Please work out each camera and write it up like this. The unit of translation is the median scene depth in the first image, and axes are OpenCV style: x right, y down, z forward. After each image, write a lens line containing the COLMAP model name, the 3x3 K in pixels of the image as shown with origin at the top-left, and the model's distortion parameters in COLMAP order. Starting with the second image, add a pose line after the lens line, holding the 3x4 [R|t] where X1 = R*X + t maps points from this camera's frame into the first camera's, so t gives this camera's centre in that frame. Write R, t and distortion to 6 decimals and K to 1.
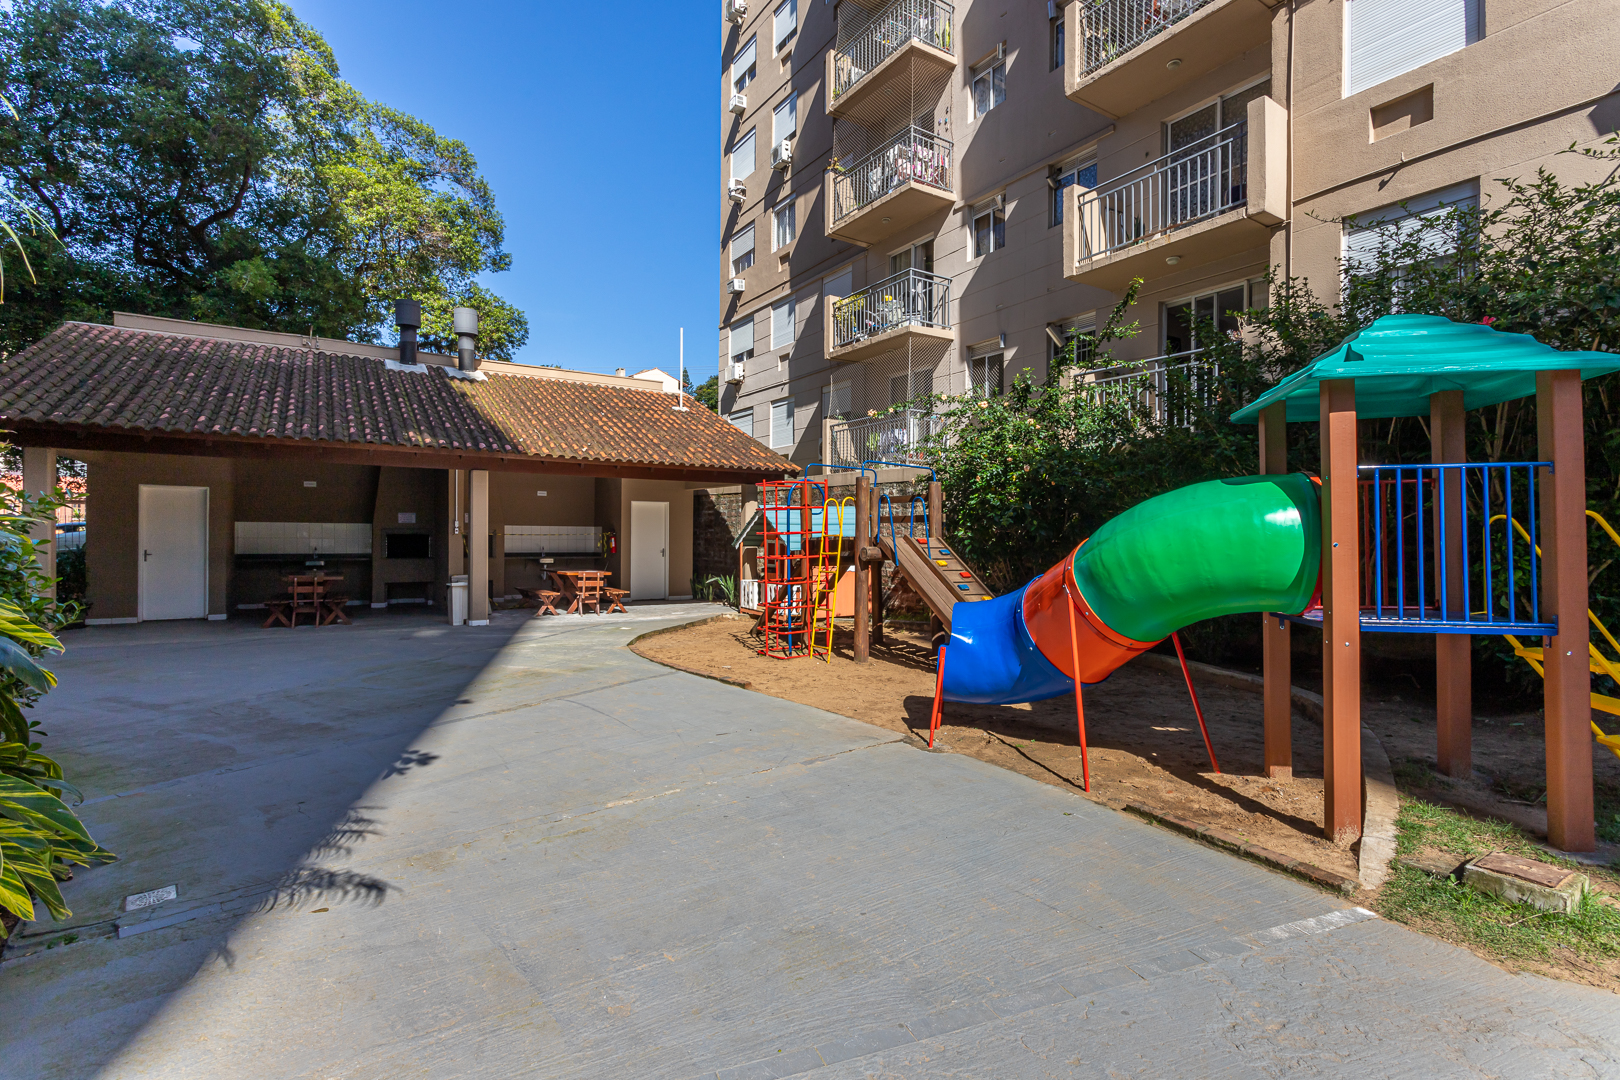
lens RADIAL K [[758.9, 0, 812.8], [0, 758.9, 532.7], [0, 0, 1]] dist [0.002367, 0.001744]
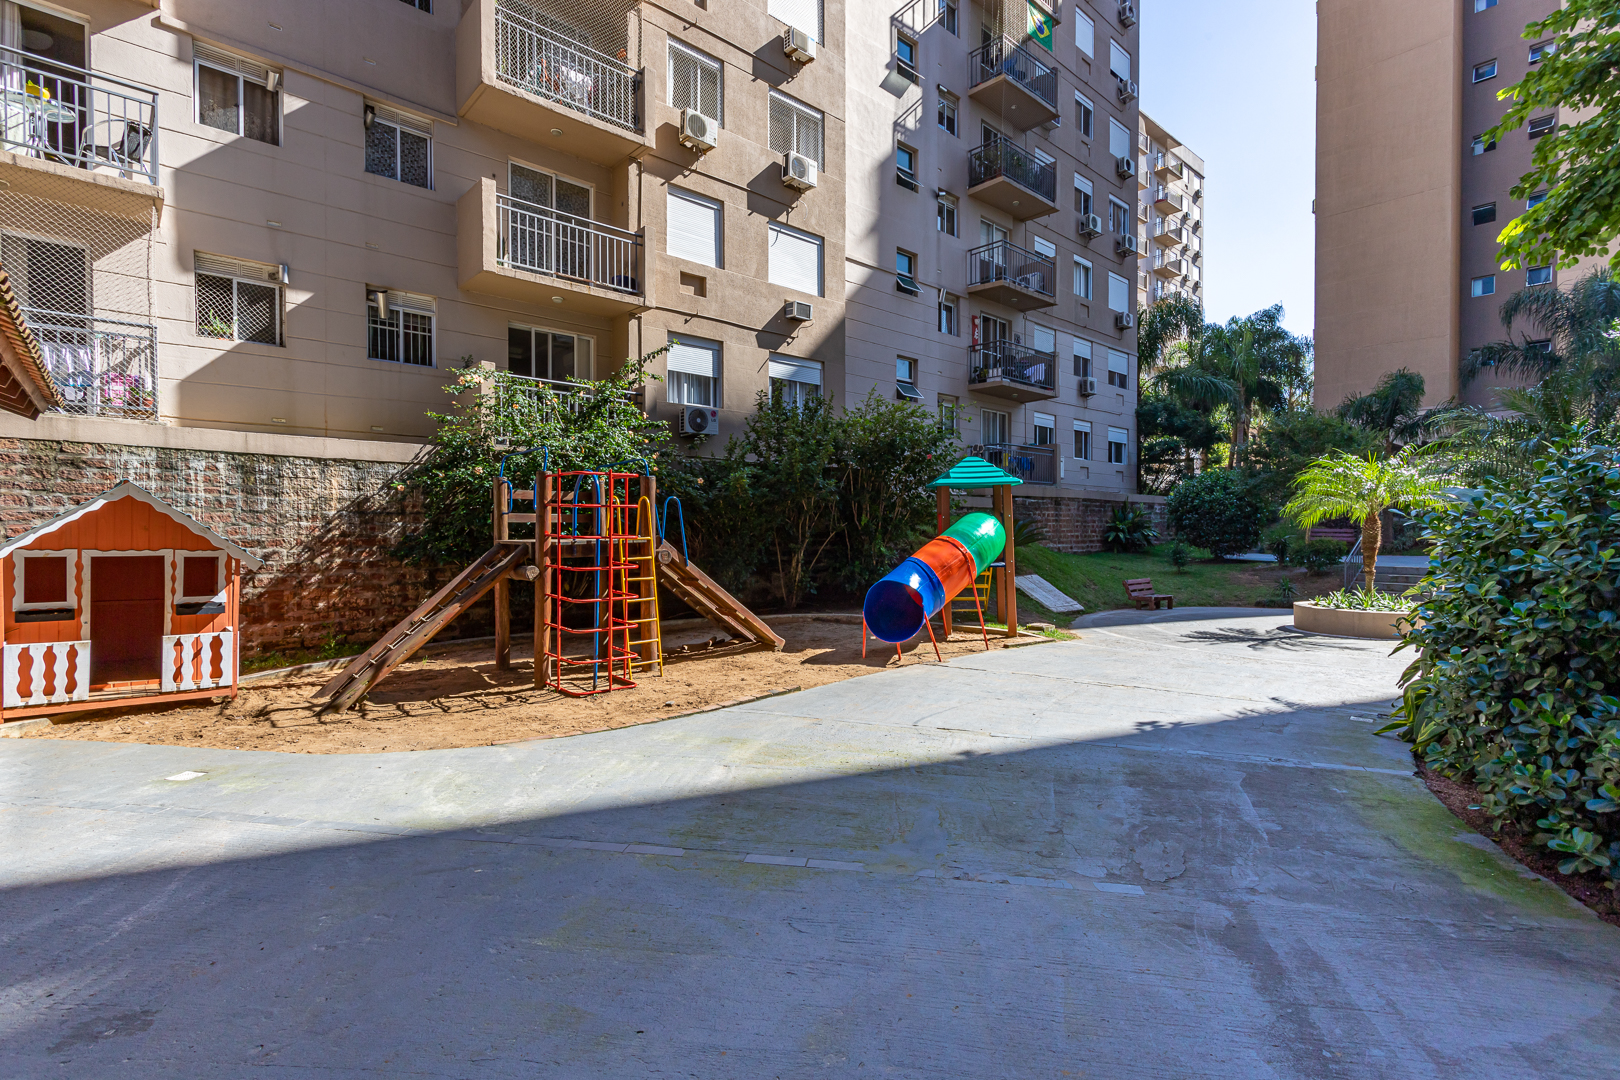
lens RADIAL K [[758.9, 0, 812.8], [0, 758.9, 532.7], [0, 0, 1]] dist [0.002367, 0.001744]
pose [[-0.168421, -0.006772, 0.985692, -0.531113], [0.003695, 0.999965, 0.007501, -0.004066], [-0.985708, 0.004905, -0.168390, 0.572934]]
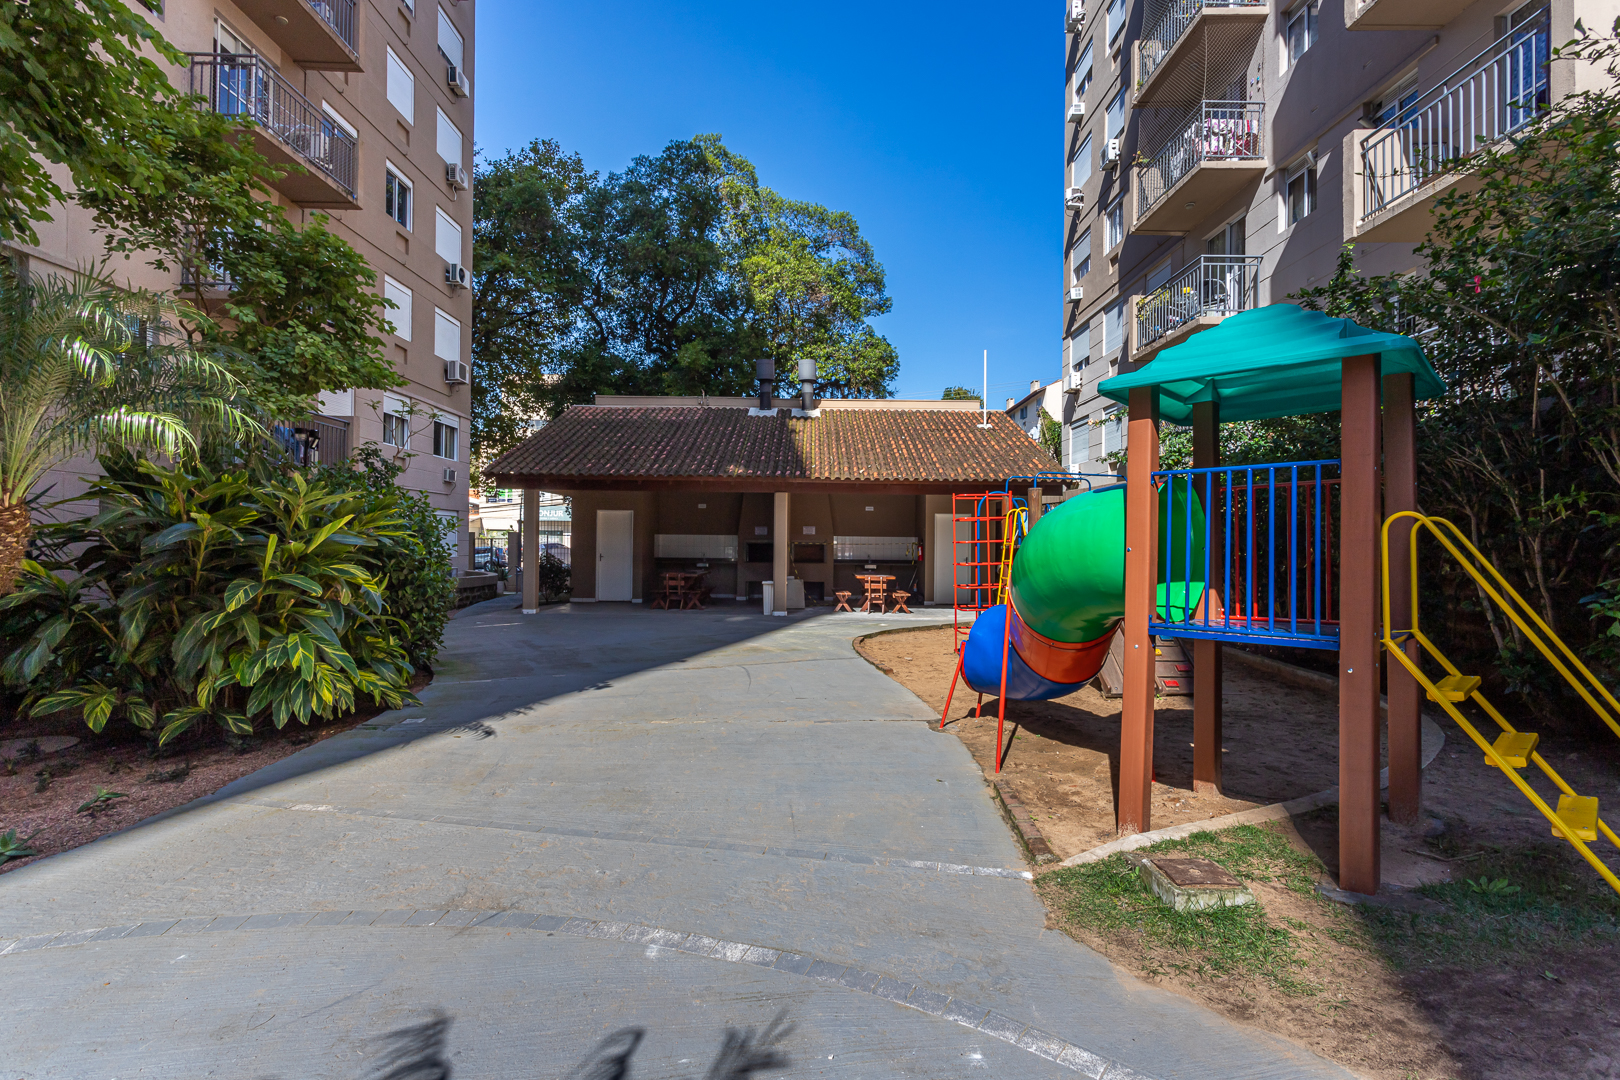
lens RADIAL K [[758.9, 0, 812.8], [0, 758.9, 532.7], [0, 0, 1]] dist [0.002367, 0.001744]
pose [[0.841494, -0.006261, -0.540231, 0.218857], [-0.002153, 0.999886, -0.014942, 0.002546], [0.540263, 0.013737, 0.841384, -0.023807]]
